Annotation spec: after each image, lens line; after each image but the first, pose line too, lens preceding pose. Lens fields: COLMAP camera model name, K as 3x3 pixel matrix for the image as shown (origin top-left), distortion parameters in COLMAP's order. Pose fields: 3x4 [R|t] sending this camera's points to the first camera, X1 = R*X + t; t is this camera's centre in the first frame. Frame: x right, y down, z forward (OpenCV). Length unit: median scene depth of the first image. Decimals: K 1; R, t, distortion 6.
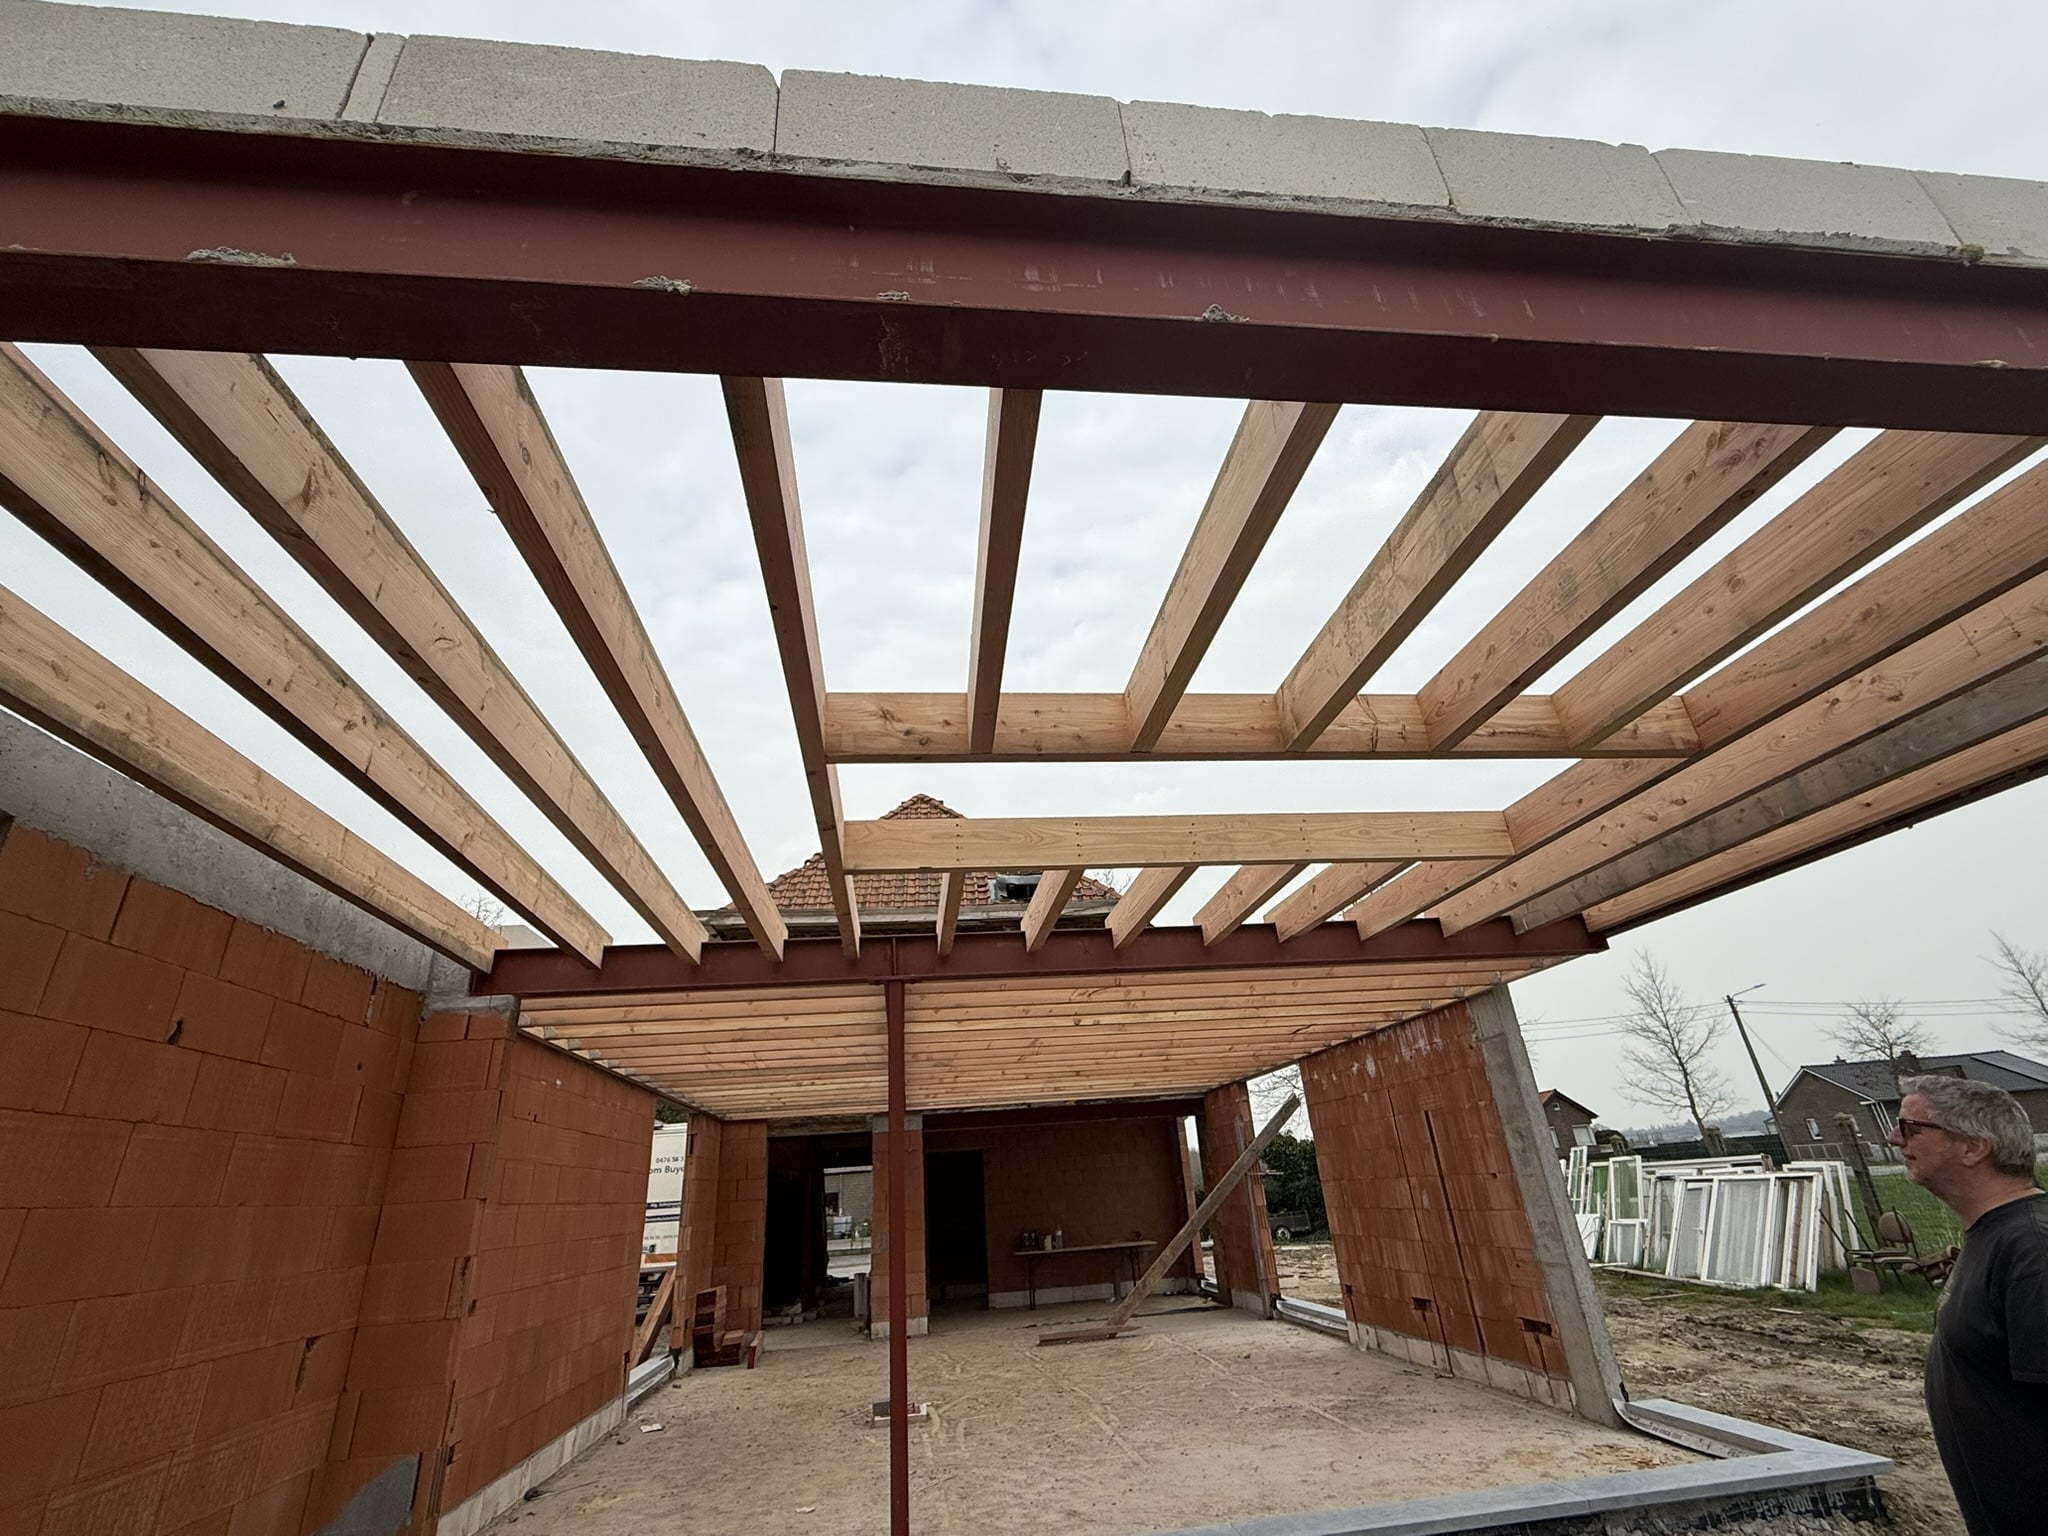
lens RADIAL K [[900.7, 0, 1024.0], [0, 900.7, 768.0], [0, 0, 1]] dist [-0.000232, 0.000791]
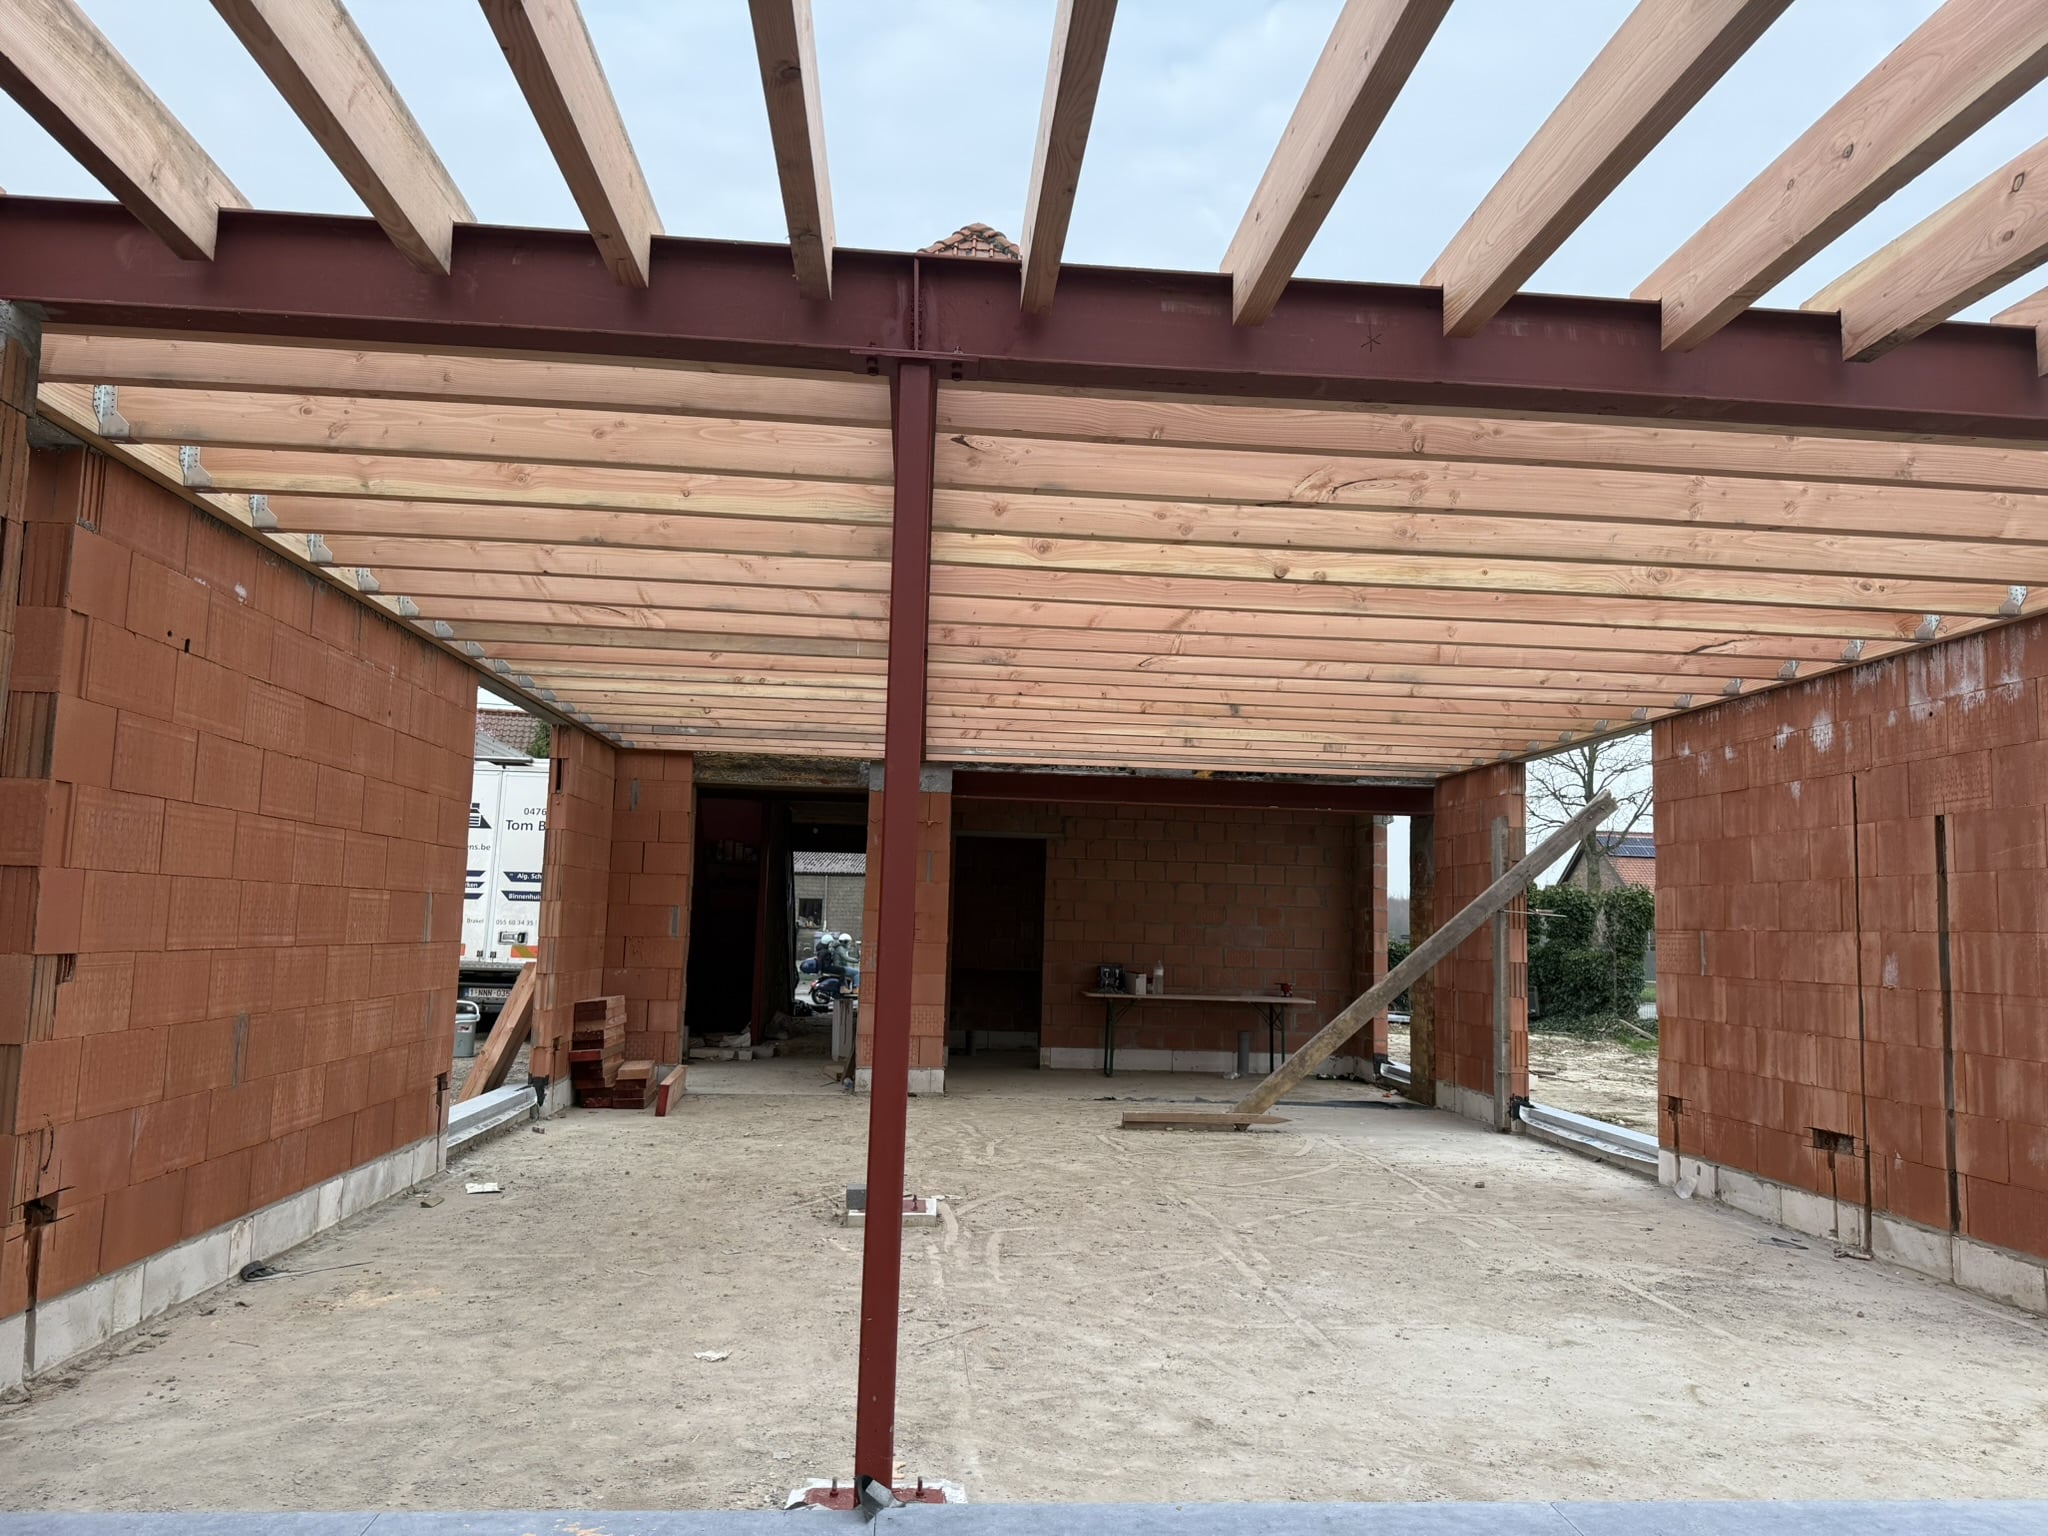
lens RADIAL K [[1443.8, 0, 1024.0], [0, 1443.8, 768.0], [0, 0, 1]] dist [0.086472, -0.124978]
pose [[0.994652, 0.087466, -0.054924, -0.022358], [-0.064644, 0.941975, 0.329399, 0.114308], [0.080548, -0.324087, 0.942592, 0.185048]]
